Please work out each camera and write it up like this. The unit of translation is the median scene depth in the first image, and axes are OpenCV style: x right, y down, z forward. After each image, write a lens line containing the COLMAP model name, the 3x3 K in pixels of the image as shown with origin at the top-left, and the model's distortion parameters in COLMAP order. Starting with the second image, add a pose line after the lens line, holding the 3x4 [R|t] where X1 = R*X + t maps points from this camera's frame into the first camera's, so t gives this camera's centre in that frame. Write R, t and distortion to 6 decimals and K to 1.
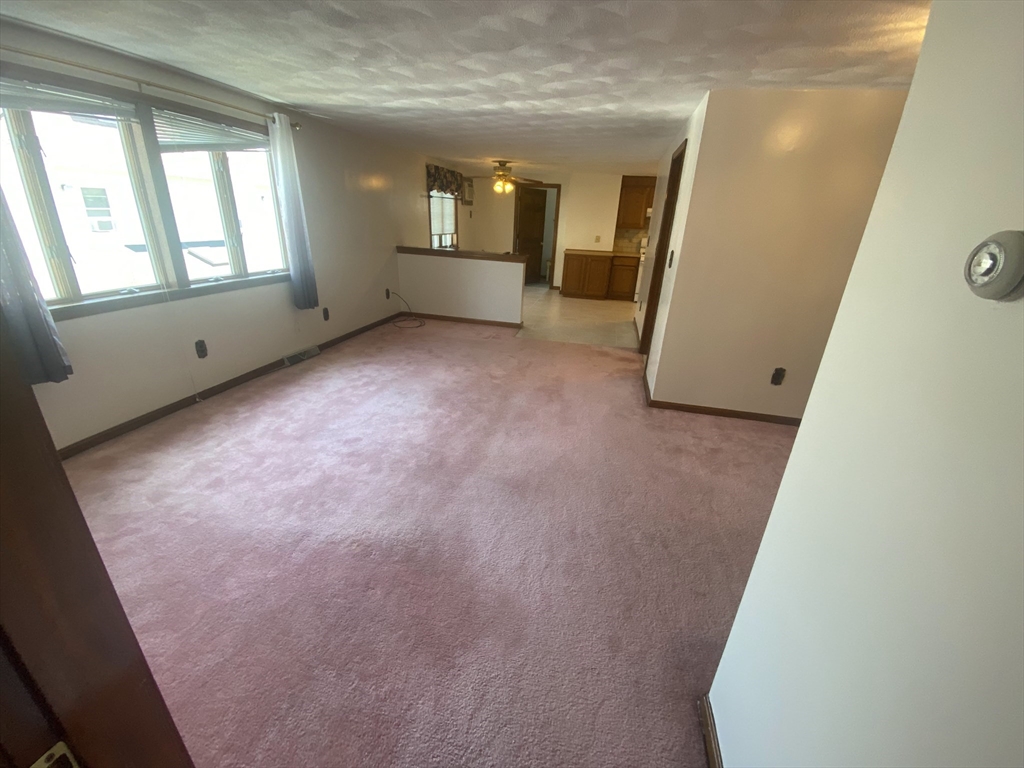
lens RADIAL K [[417.2, 0, 517.5], [0, 417.2, 385.6], [0, 0, 1]] dist [0.003679, -0.011202]
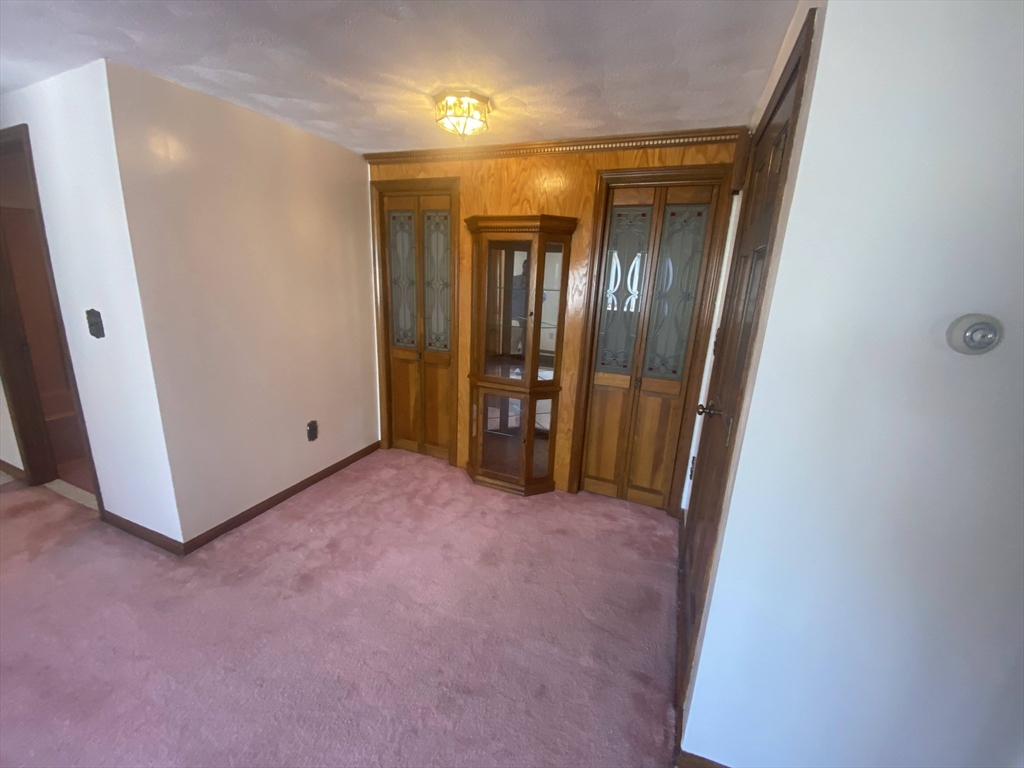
lens RADIAL K [[417.2, 0, 512.8], [0, 417.2, 383.7], [0, 0, 1]] dist [0.003679, -0.011202]
pose [[0.161968, -0.281895, 0.945675, -0.121355], [0.328818, 0.918978, 0.217620, -0.169238], [-0.930401, 0.275708, 0.241537, 0.369922]]
